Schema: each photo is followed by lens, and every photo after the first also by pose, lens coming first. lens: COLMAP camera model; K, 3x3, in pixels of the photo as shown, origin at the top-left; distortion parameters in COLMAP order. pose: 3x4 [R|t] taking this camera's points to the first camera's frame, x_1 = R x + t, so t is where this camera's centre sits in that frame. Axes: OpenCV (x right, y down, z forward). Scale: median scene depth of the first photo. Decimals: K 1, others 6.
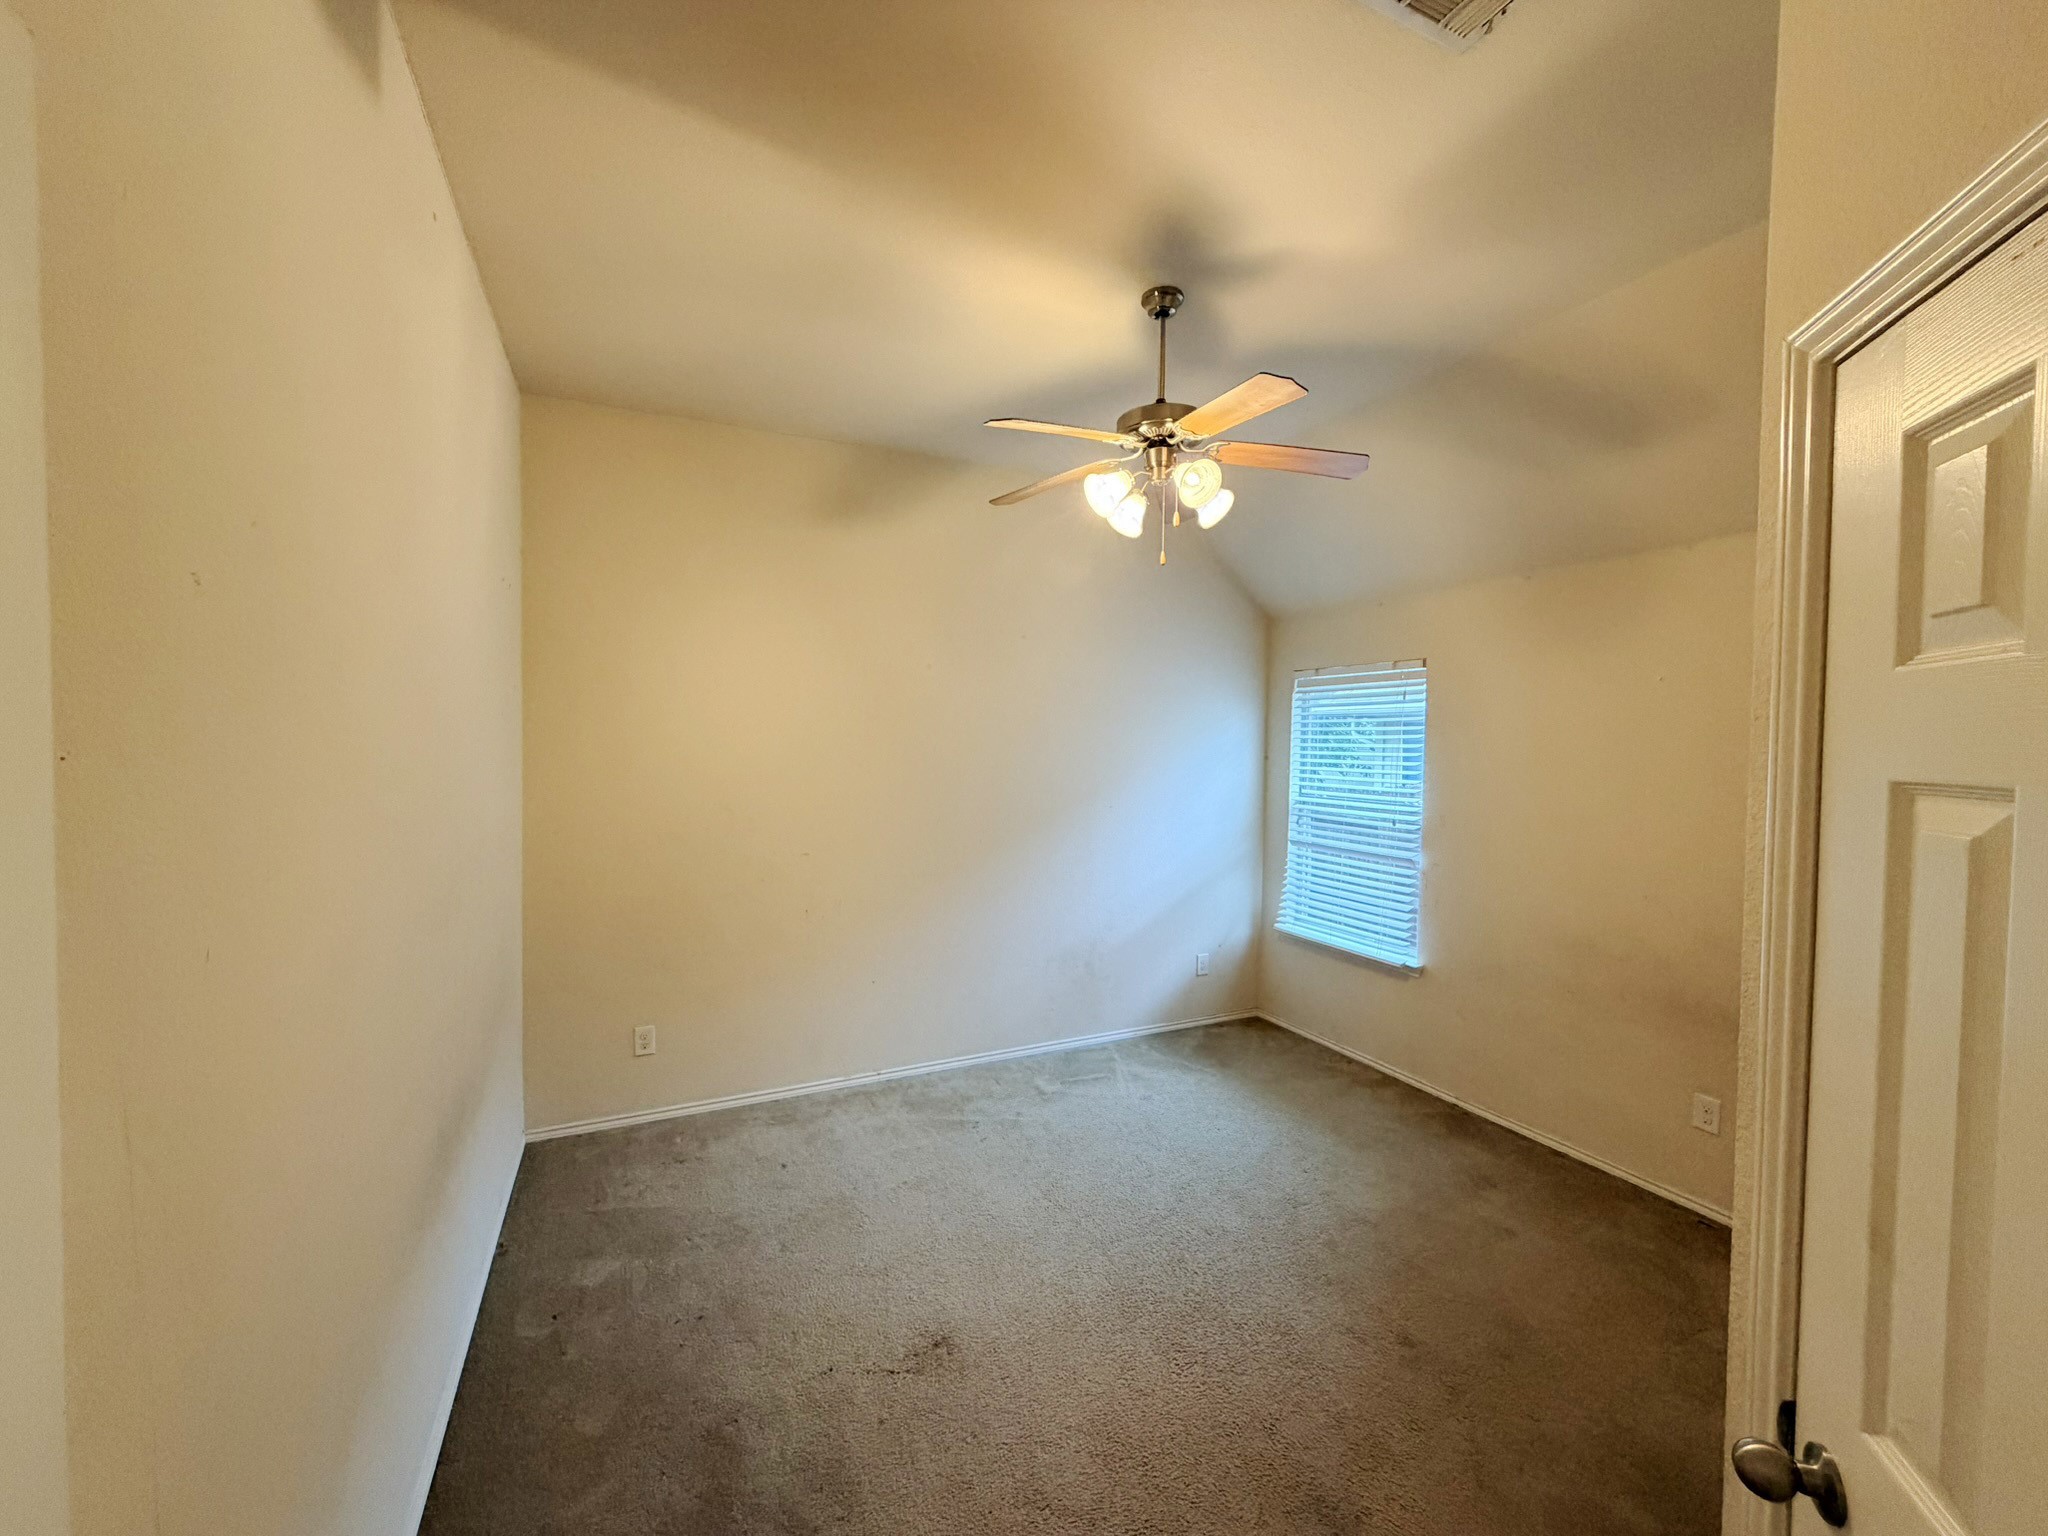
lens RADIAL K [[816.3, 0, 1021.1], [0, 816.3, 771.6], [0, 0, 1]] dist [0.001403, -0.000480]
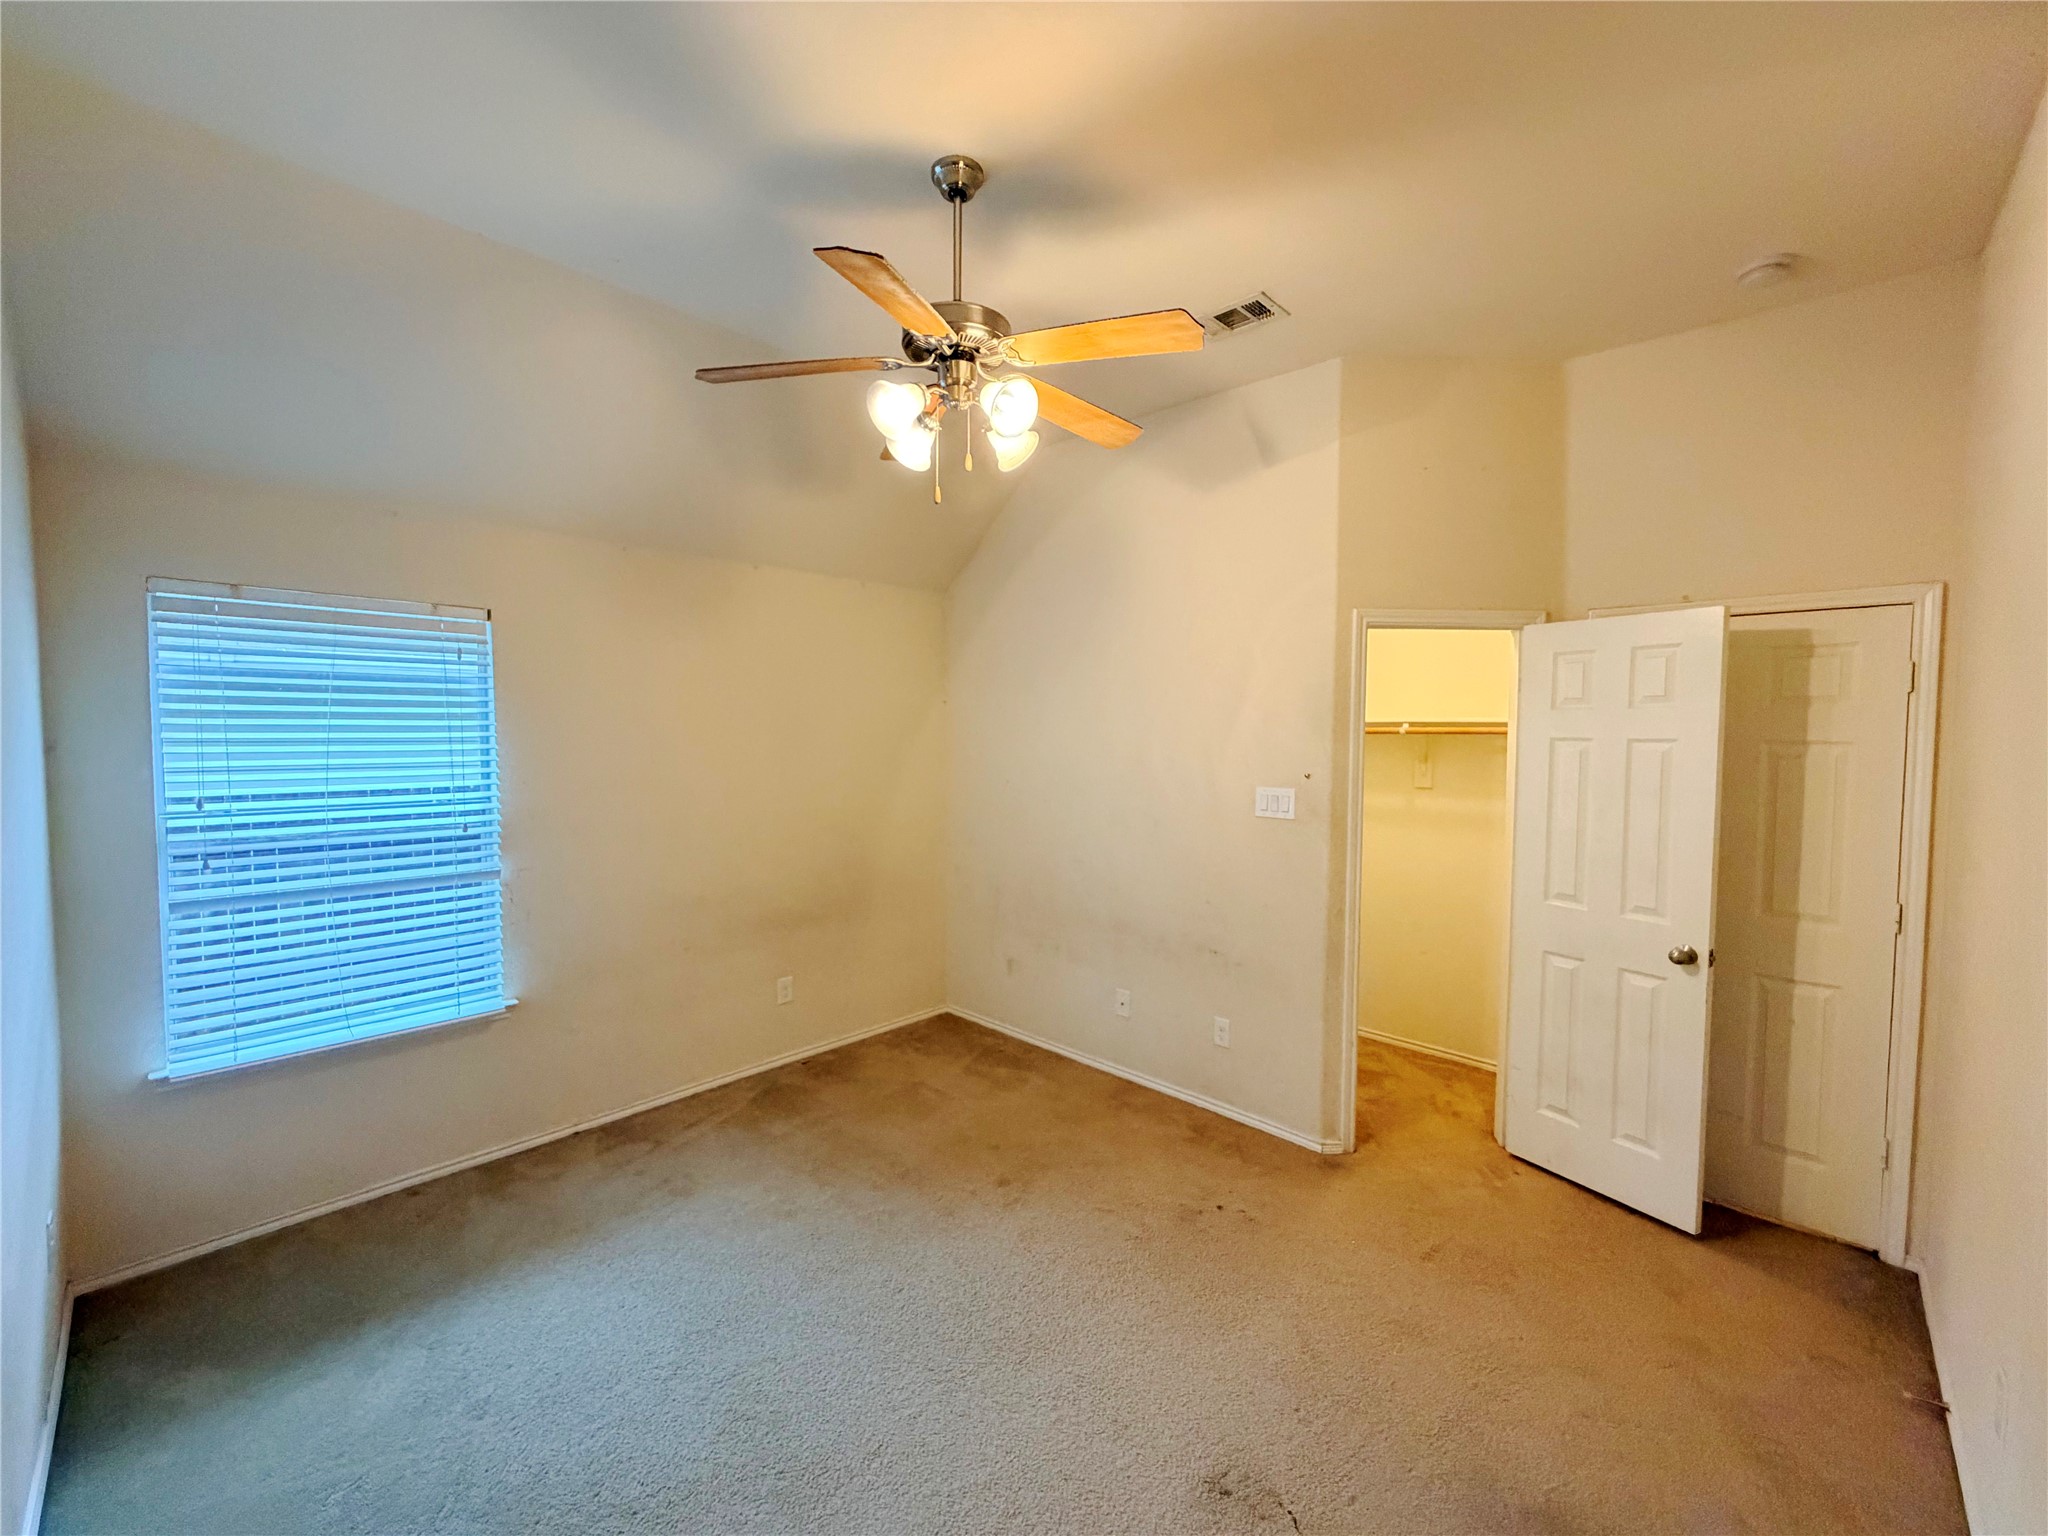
lens RADIAL K [[816.3, 0, 1015.0], [0, 816.3, 768.1], [0, 0, 1]] dist [0.001403, -0.000480]
pose [[-0.369371, -0.061828, 0.927223, -0.422882], [0.021383, 0.996955, 0.074996, -0.037346], [-0.929036, 0.047528, -0.366924, 0.851064]]
